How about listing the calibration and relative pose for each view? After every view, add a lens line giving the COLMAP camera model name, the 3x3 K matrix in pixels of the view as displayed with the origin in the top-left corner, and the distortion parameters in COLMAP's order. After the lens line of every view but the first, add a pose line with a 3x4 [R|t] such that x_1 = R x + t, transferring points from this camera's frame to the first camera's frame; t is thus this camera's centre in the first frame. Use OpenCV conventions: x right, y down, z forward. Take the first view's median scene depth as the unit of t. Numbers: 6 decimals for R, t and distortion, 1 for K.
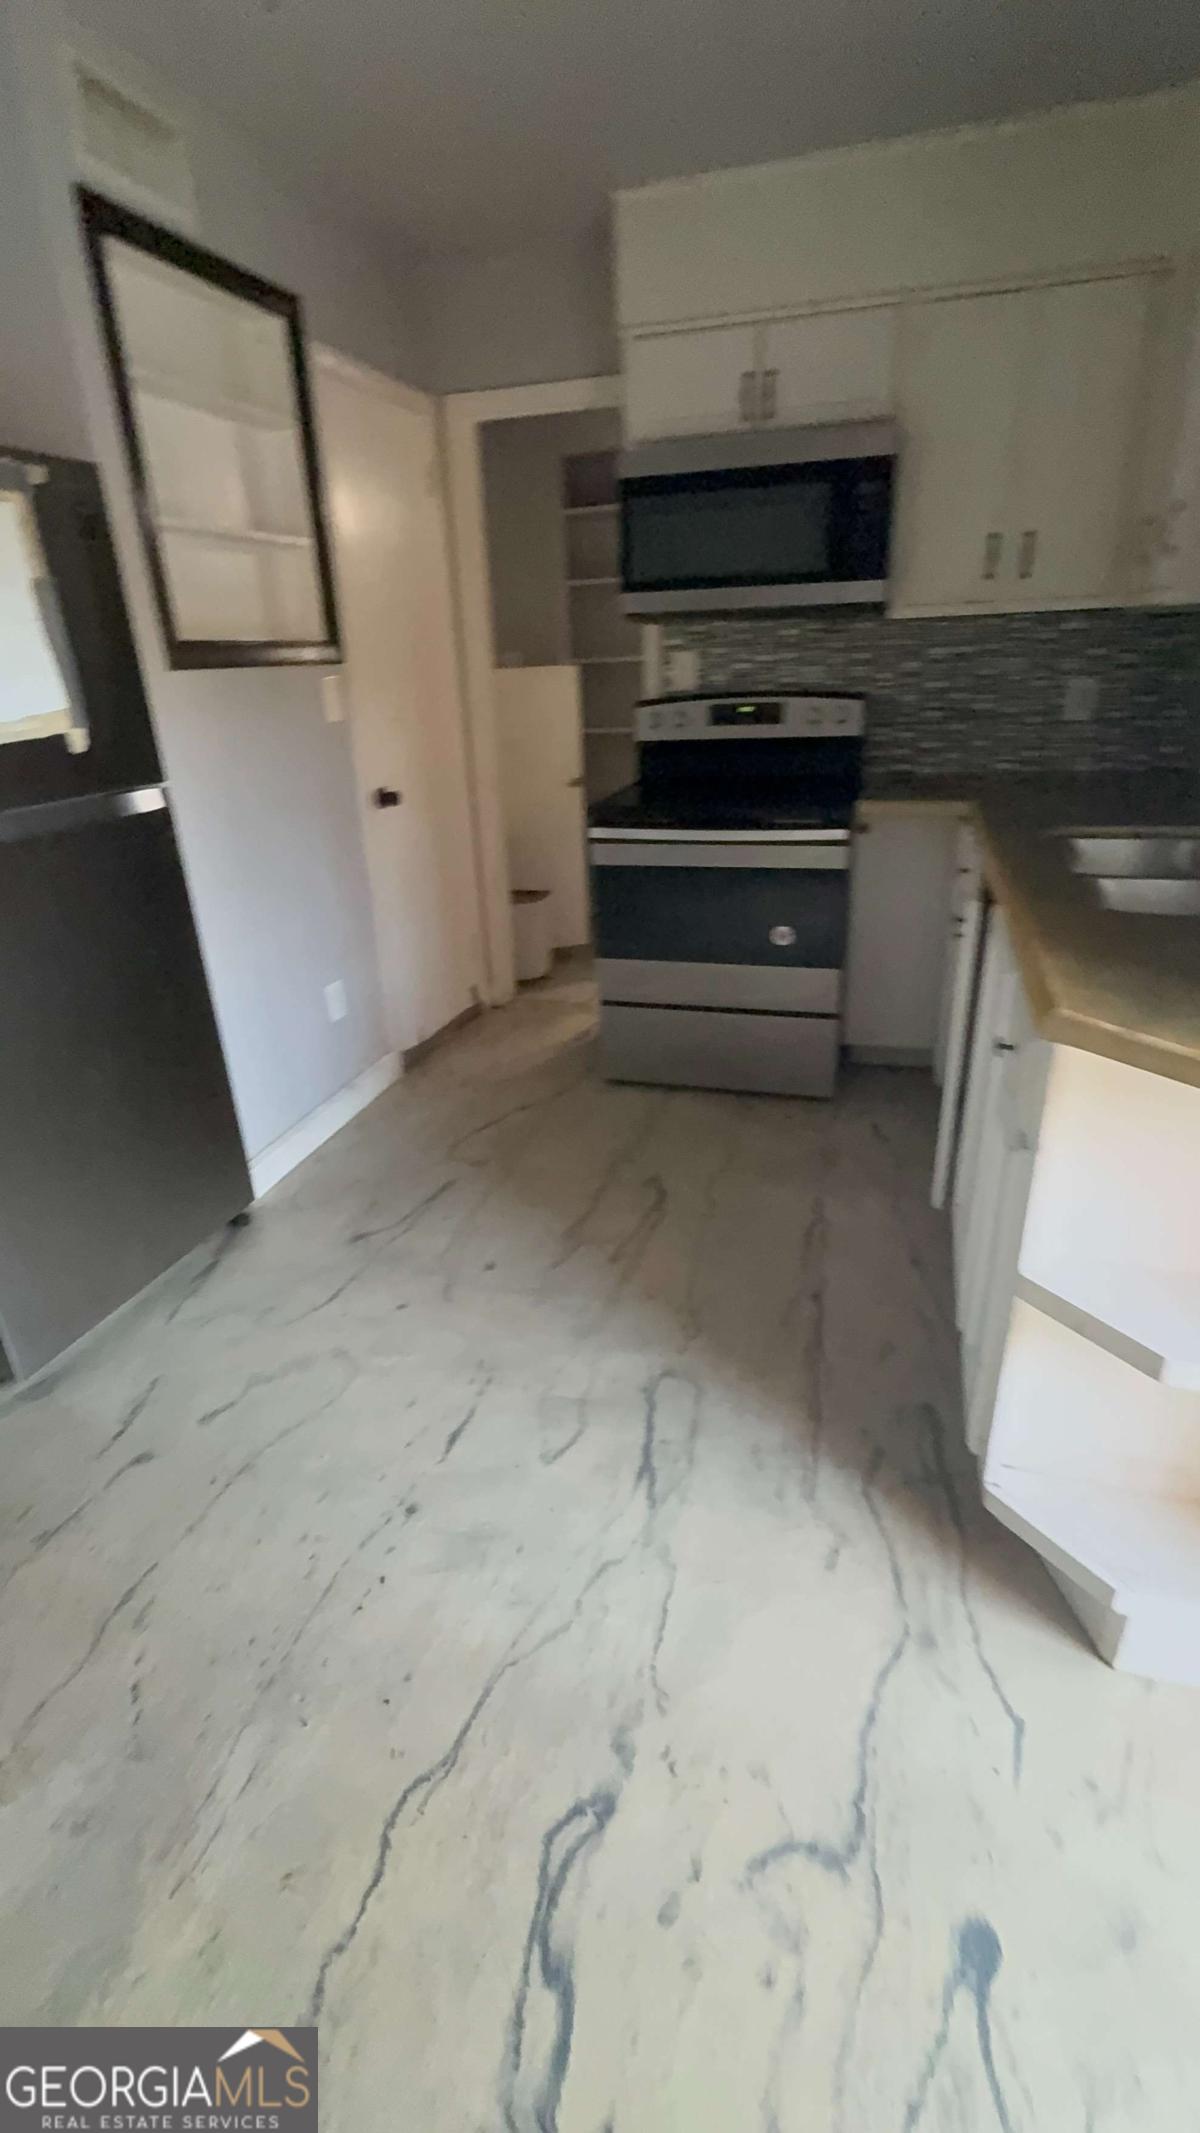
lens RADIAL K [[977.5, 0, 593.8], [0, 977.5, 1072.9], [0, 0, 1]] dist [-0.006966, 0.000830]
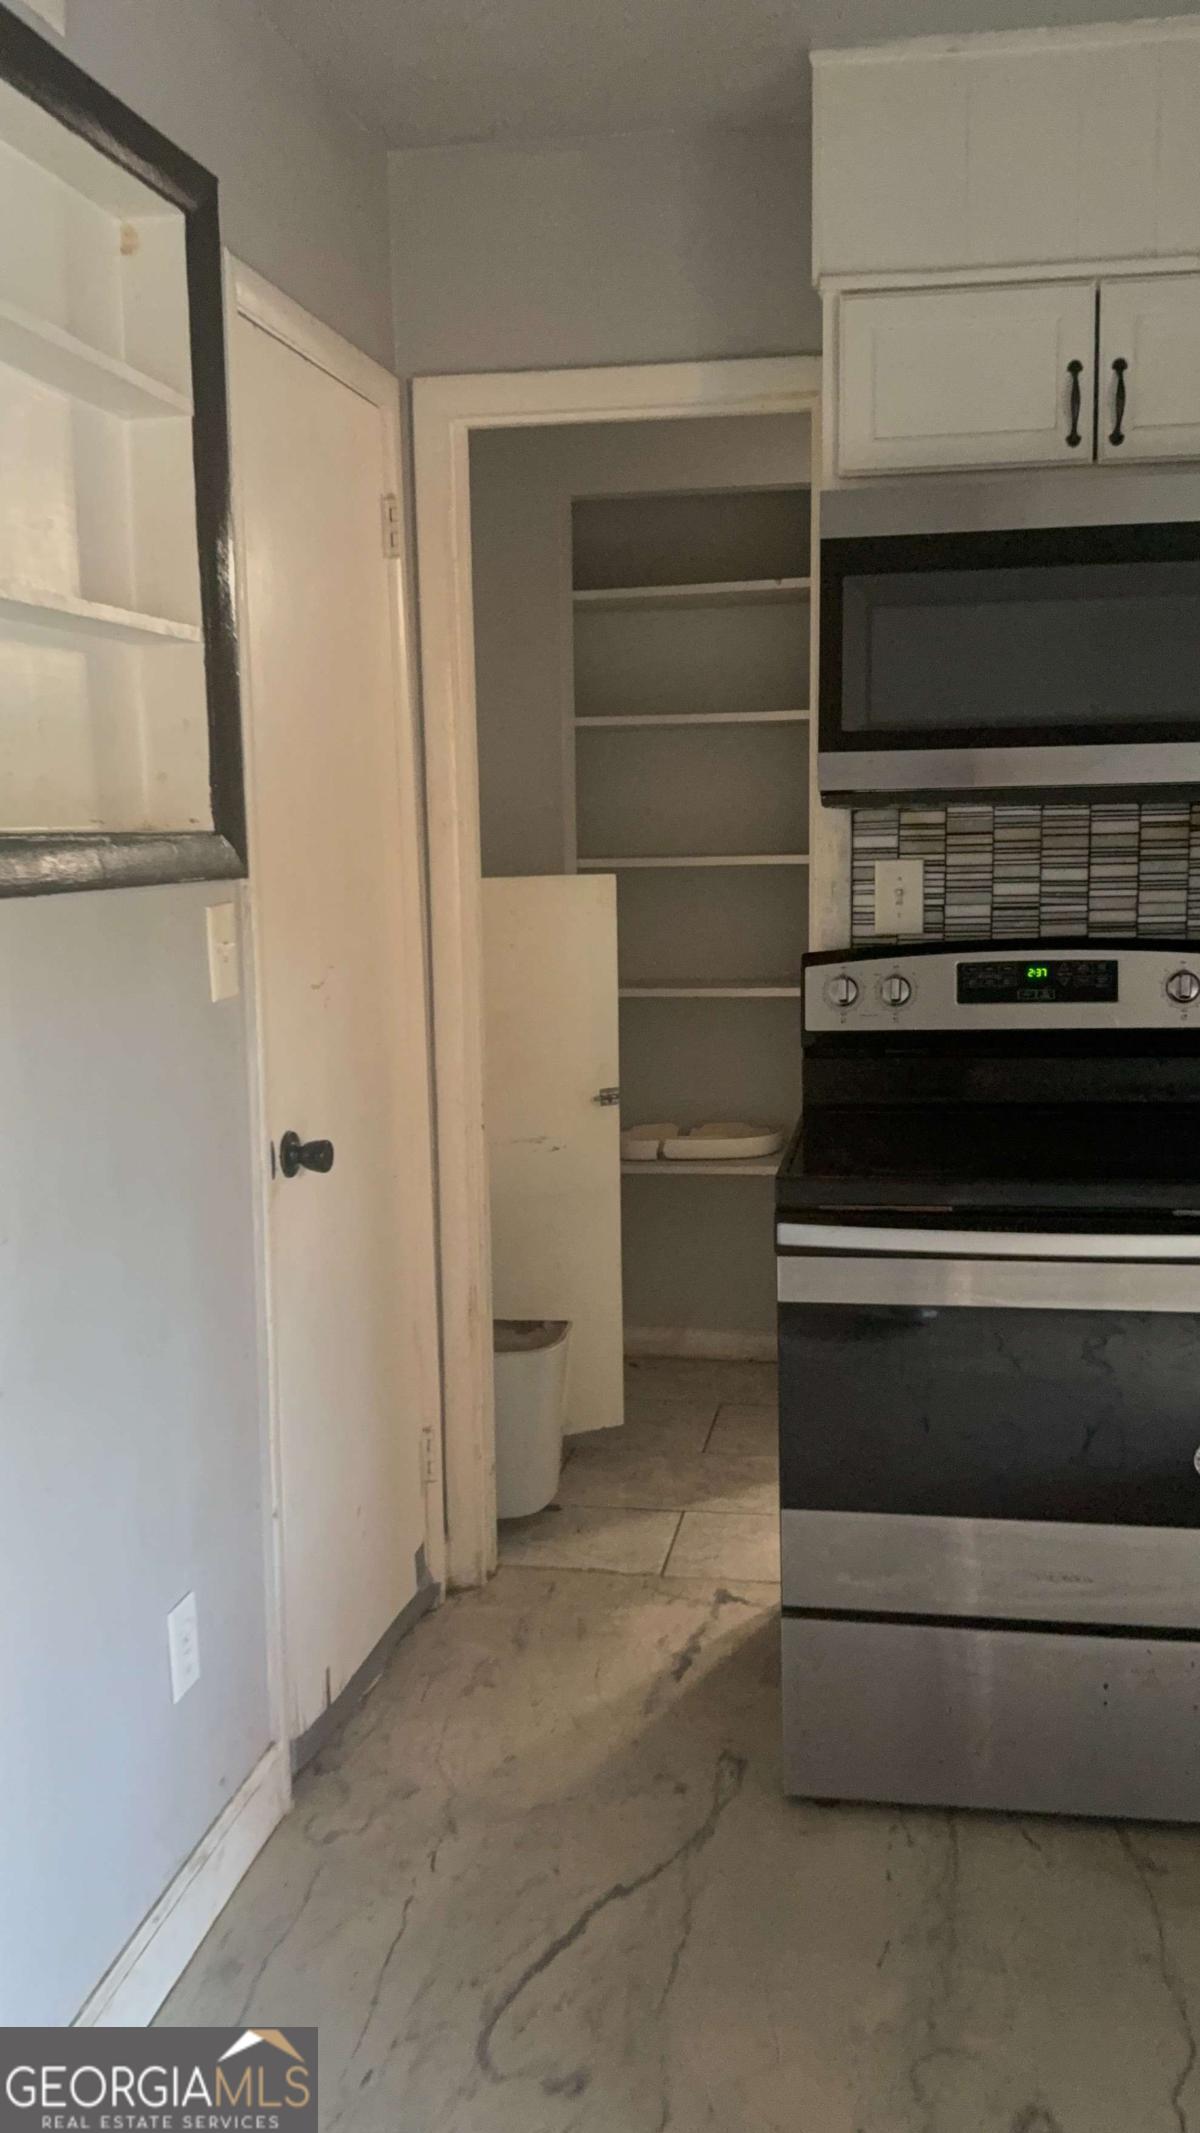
lens RADIAL K [[1822.1, 0, 613.1], [0, 1822.1, 1074.8], [0, 0, 1]] dist [0.044449, -0.058445]
pose [[0.992275, 0.003978, 0.123992, -0.187718], [0.029039, 0.964270, -0.263327, -0.100274], [-0.120609, 0.264893, 0.956705, 0.186470]]
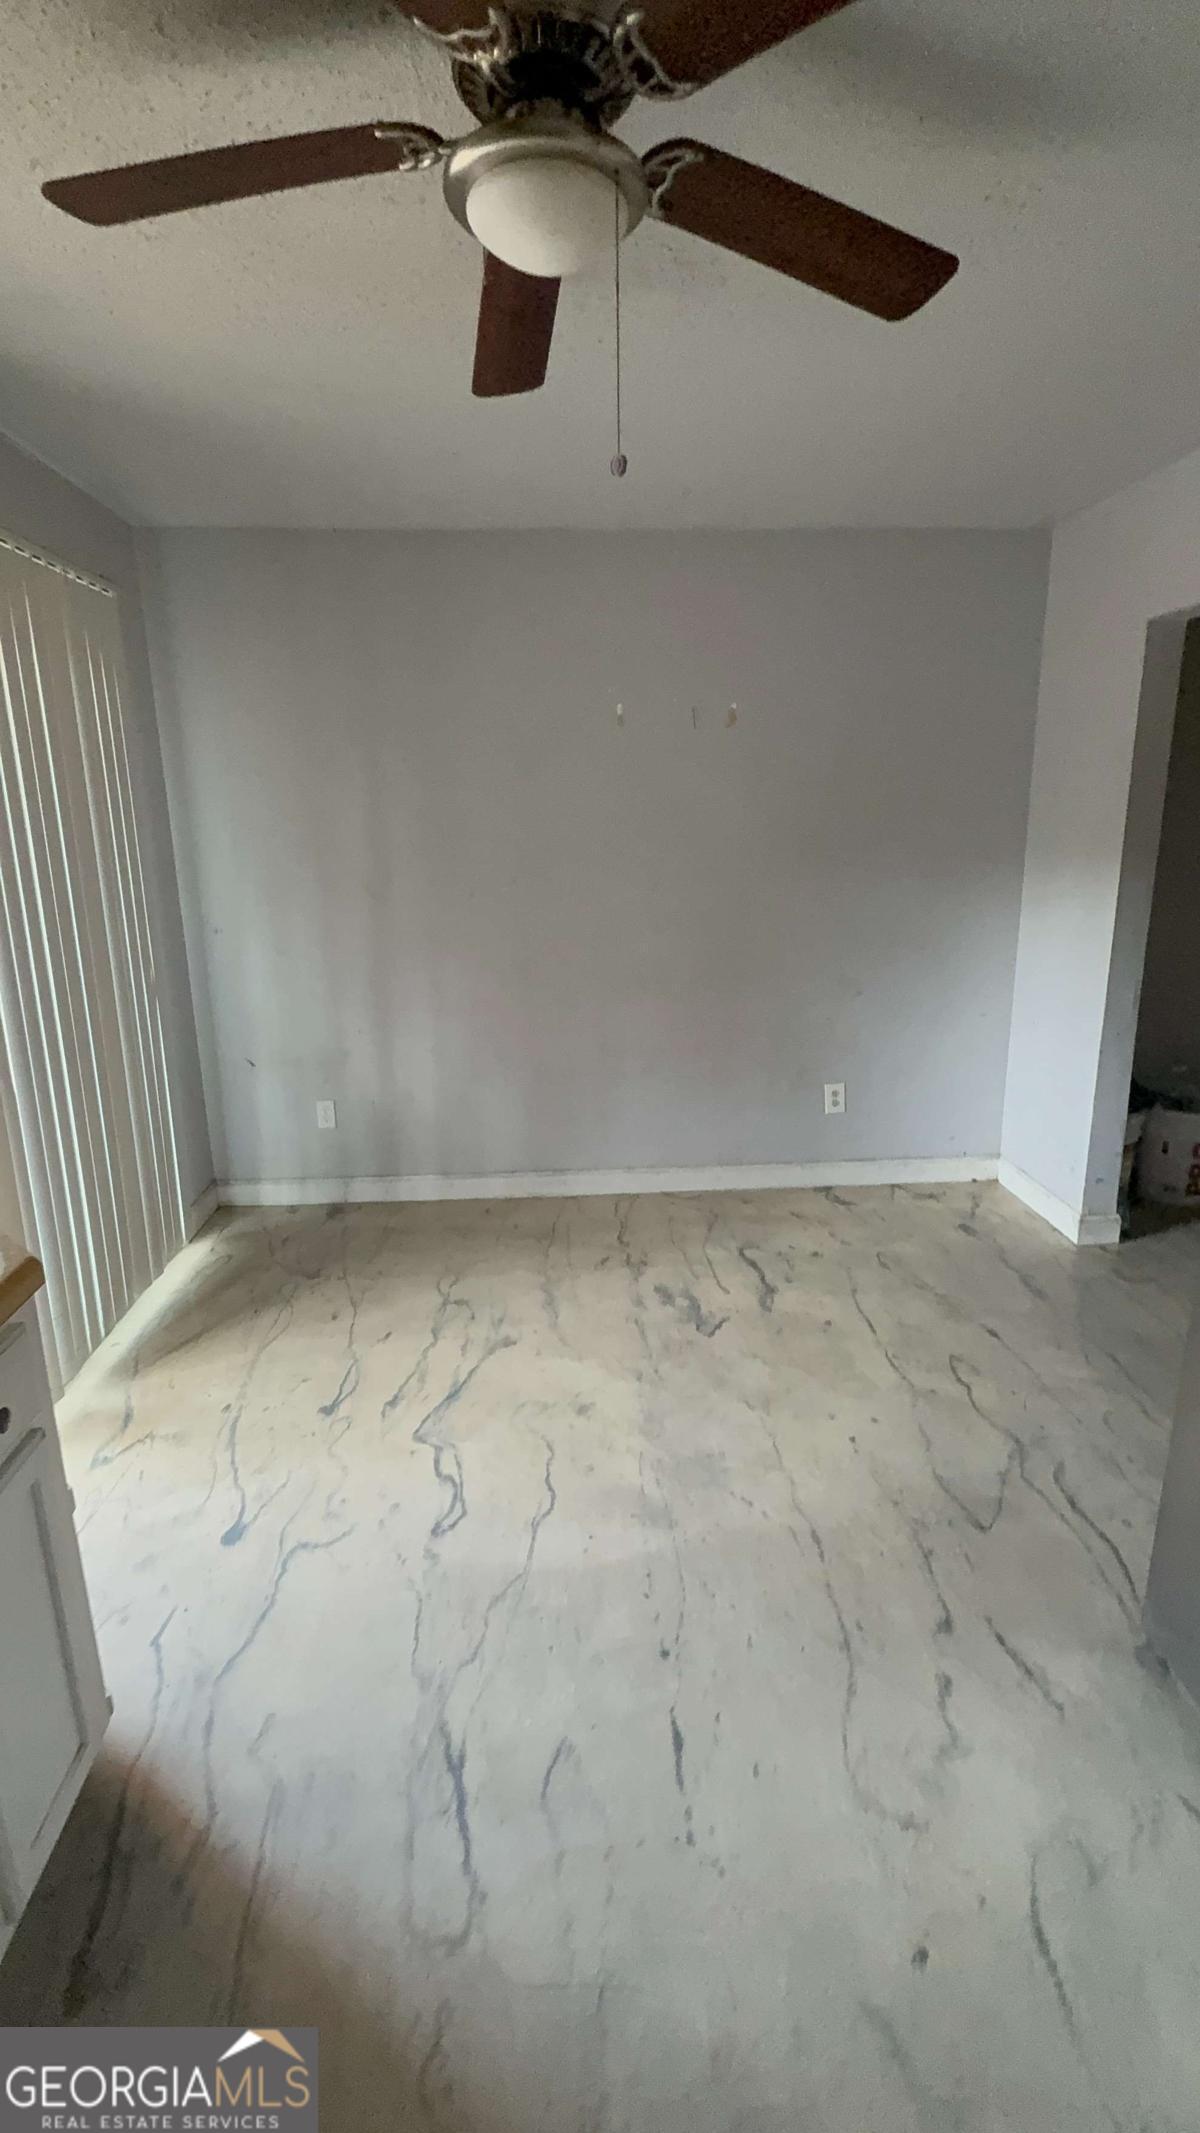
lens RADIAL K [[977.5, 0, 600.5], [0, 977.5, 1064.6], [0, 0, 1]] dist [-0.006966, 0.000830]
pose [[-0.934549, 0.135647, -0.328966, 0.082892], [-0.096423, 0.793365, 0.601062, -0.405225], [0.342522, 0.593441, -0.728358, 0.788041]]
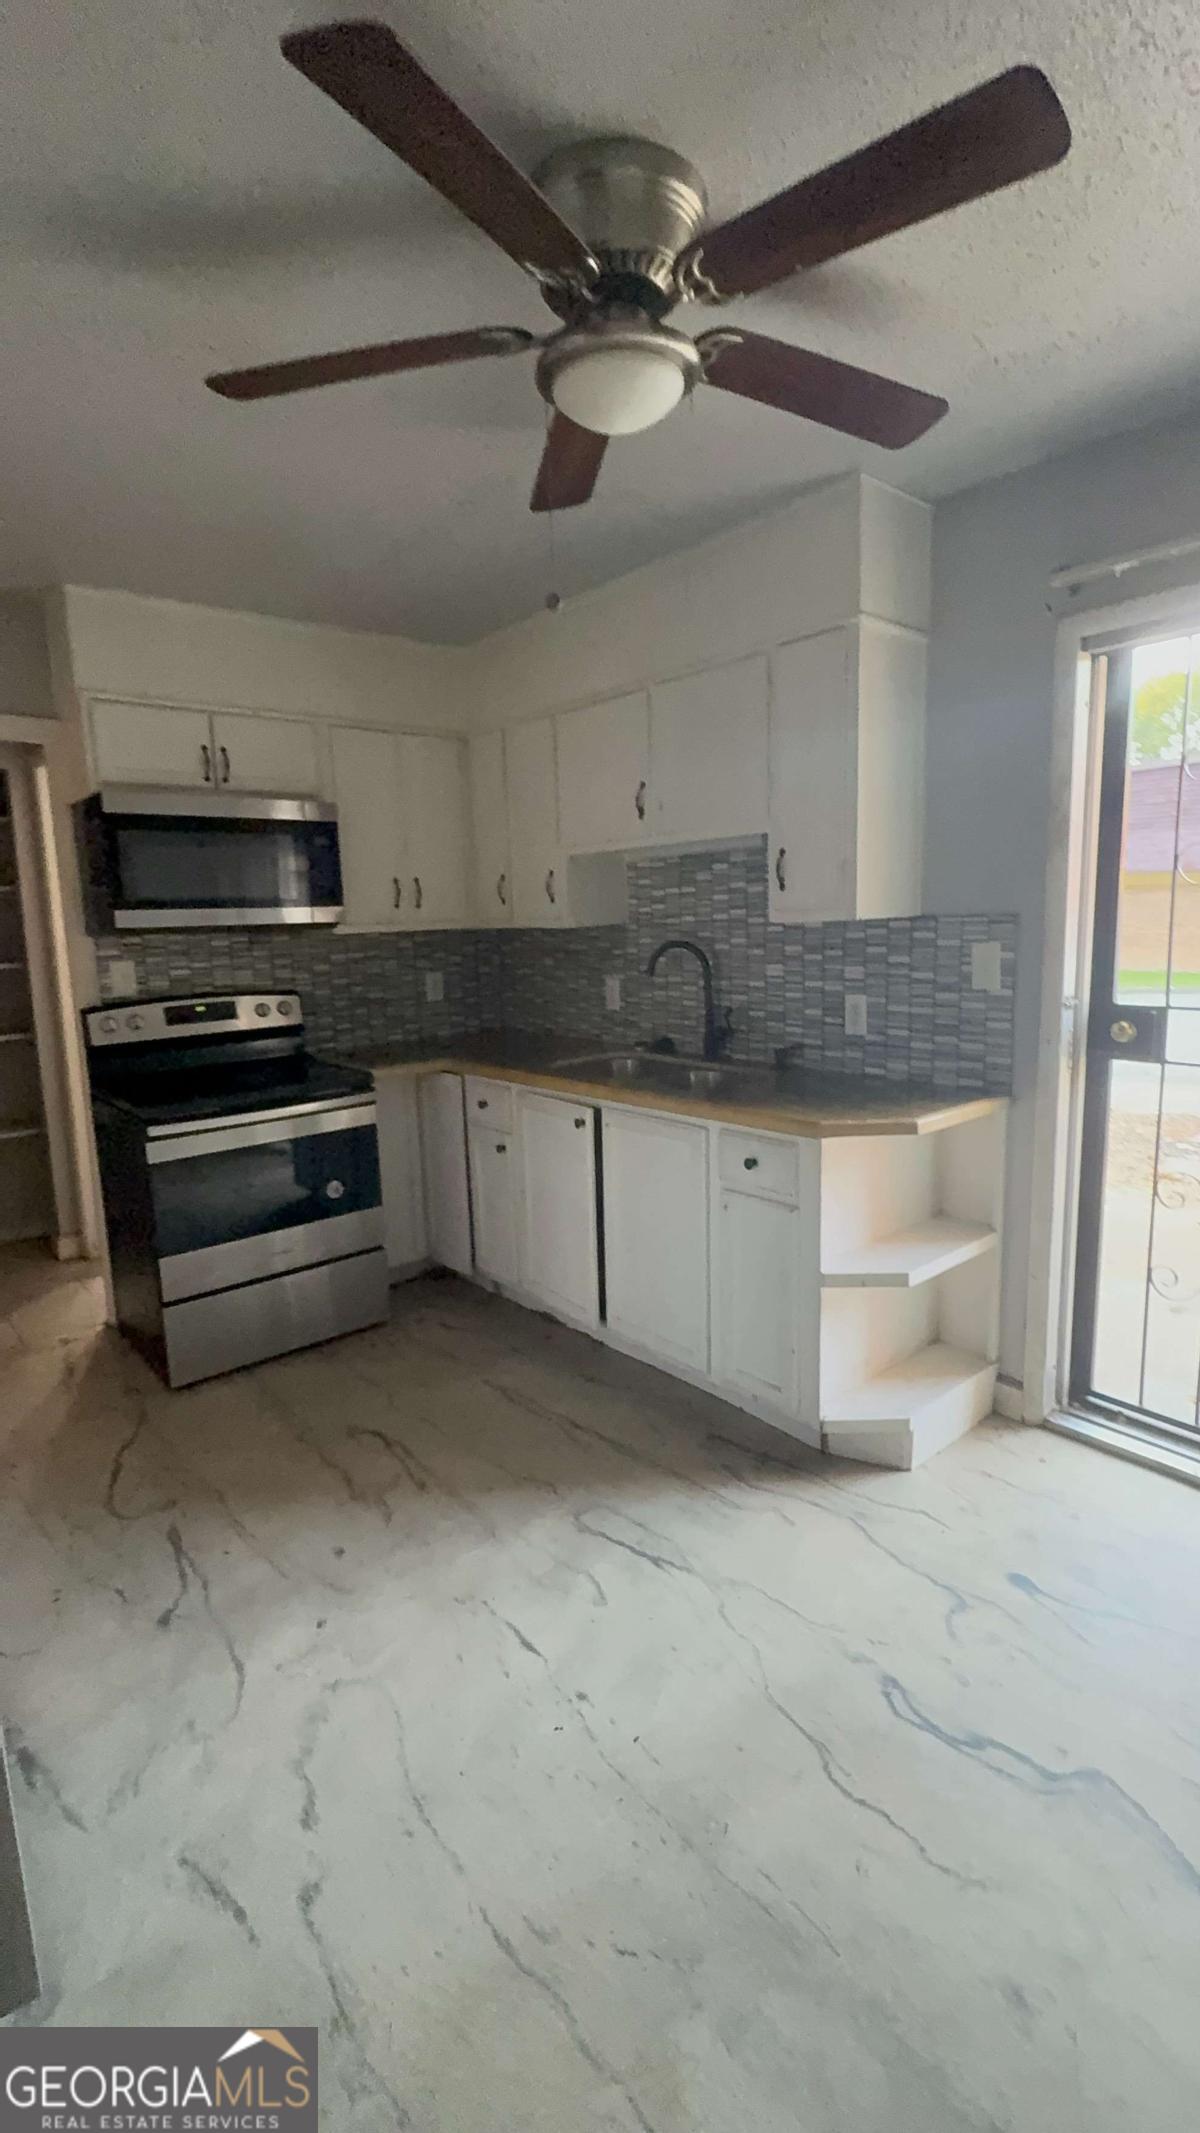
lens RADIAL K [[977.5, 0, 609.0], [0, 977.5, 1062.9], [0, 0, 1]] dist [-0.006966, 0.000830]
pose [[0.544901, -0.104791, 0.831927, -0.572116], [0.343415, 0.933022, -0.107407, -0.046279], [-0.764951, 0.344222, 0.544391, 0.084381]]
